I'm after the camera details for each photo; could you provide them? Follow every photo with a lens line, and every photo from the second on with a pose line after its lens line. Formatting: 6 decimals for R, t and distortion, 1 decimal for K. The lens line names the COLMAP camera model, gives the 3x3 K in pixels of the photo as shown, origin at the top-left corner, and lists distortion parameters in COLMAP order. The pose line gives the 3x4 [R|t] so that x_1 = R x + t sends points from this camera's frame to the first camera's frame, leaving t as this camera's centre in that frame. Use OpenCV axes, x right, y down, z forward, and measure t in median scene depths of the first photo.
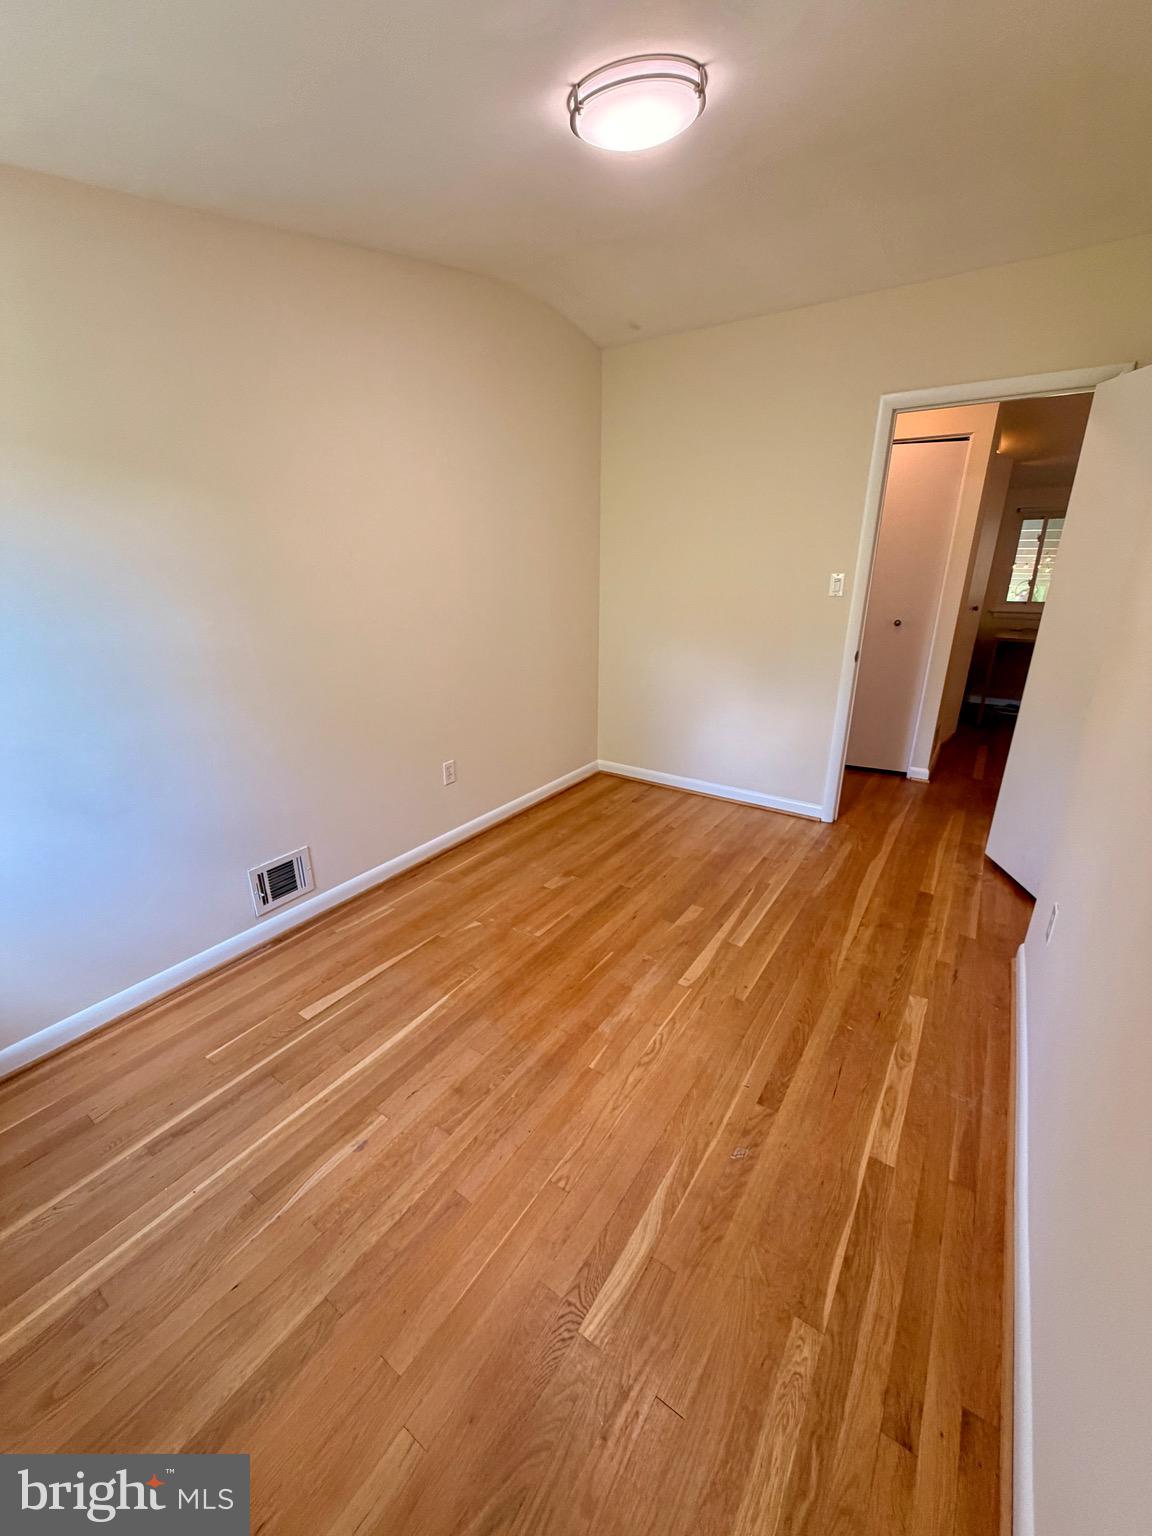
lens RADIAL K [[612.5, 0, 576.0], [0, 612.5, 768.0], [0, 0, 1]] dist [-0.000409, -0.000728]
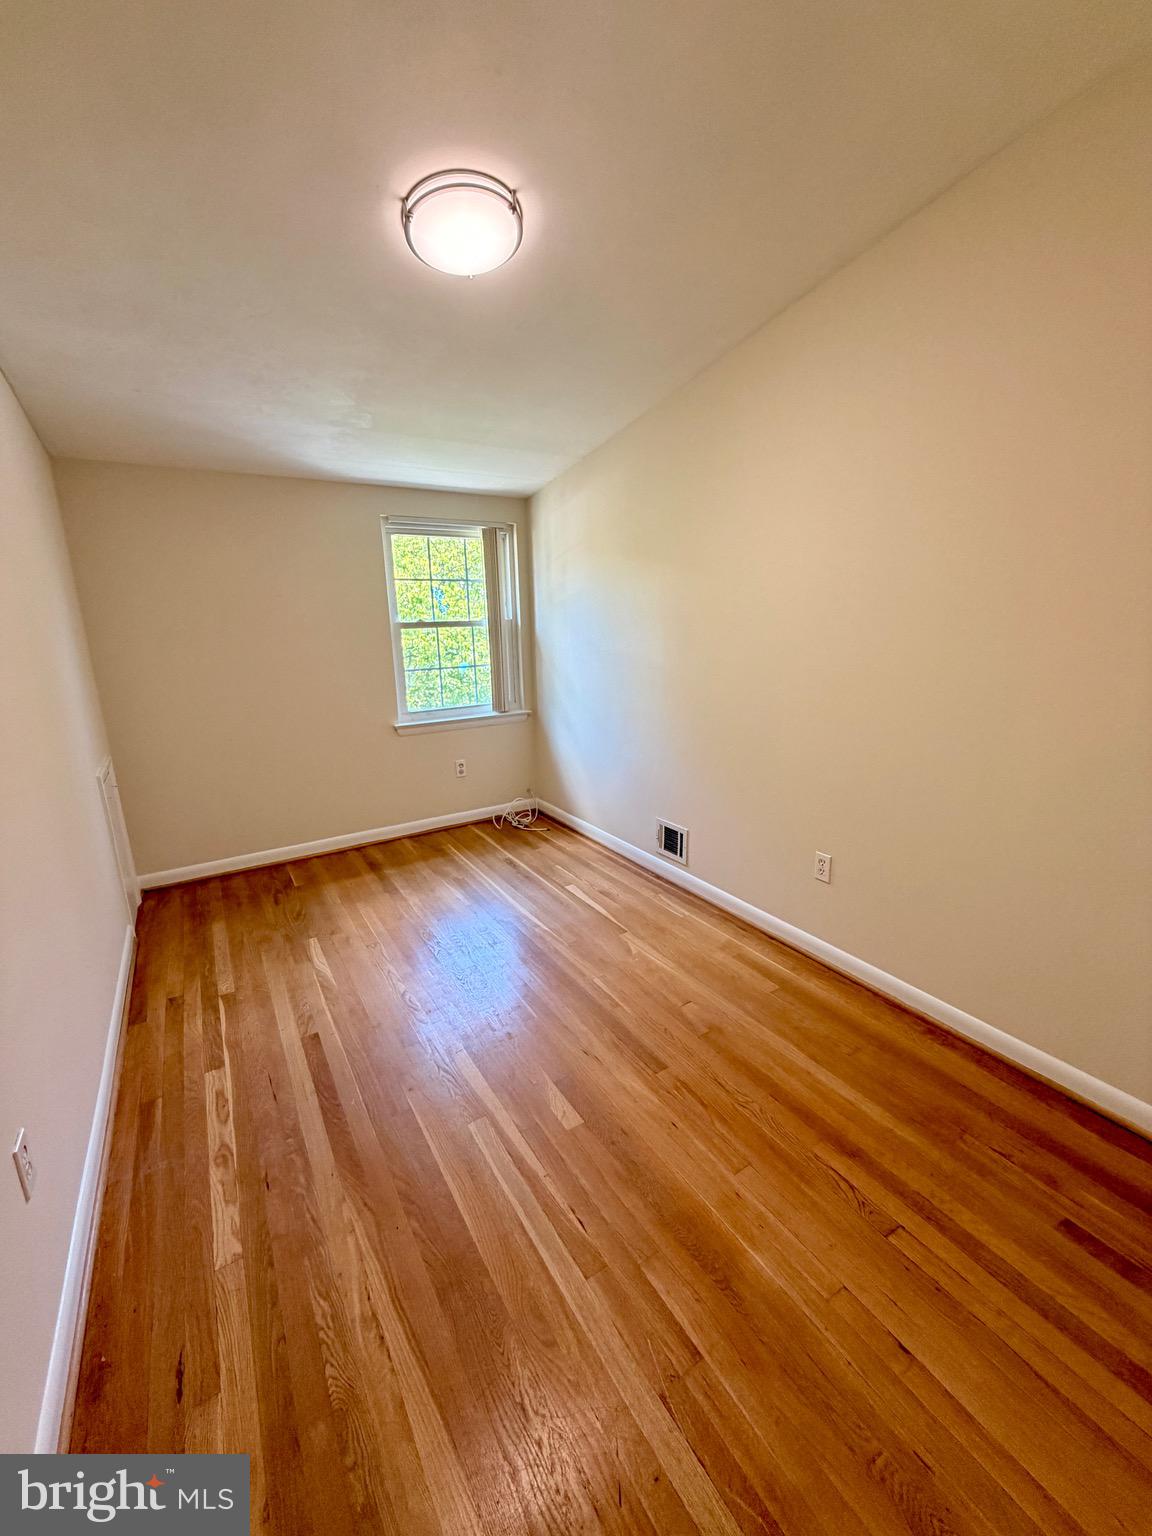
lens RADIAL K [[612.5, 0, 576.0], [0, 612.5, 768.0], [0, 0, 1]] dist [-0.000409, -0.000728]
pose [[-0.400858, 0.236101, -0.885195, 0.905219], [-0.282021, 0.887500, 0.364428, -0.465537], [0.871652, 0.395727, -0.289176, 1.361856]]
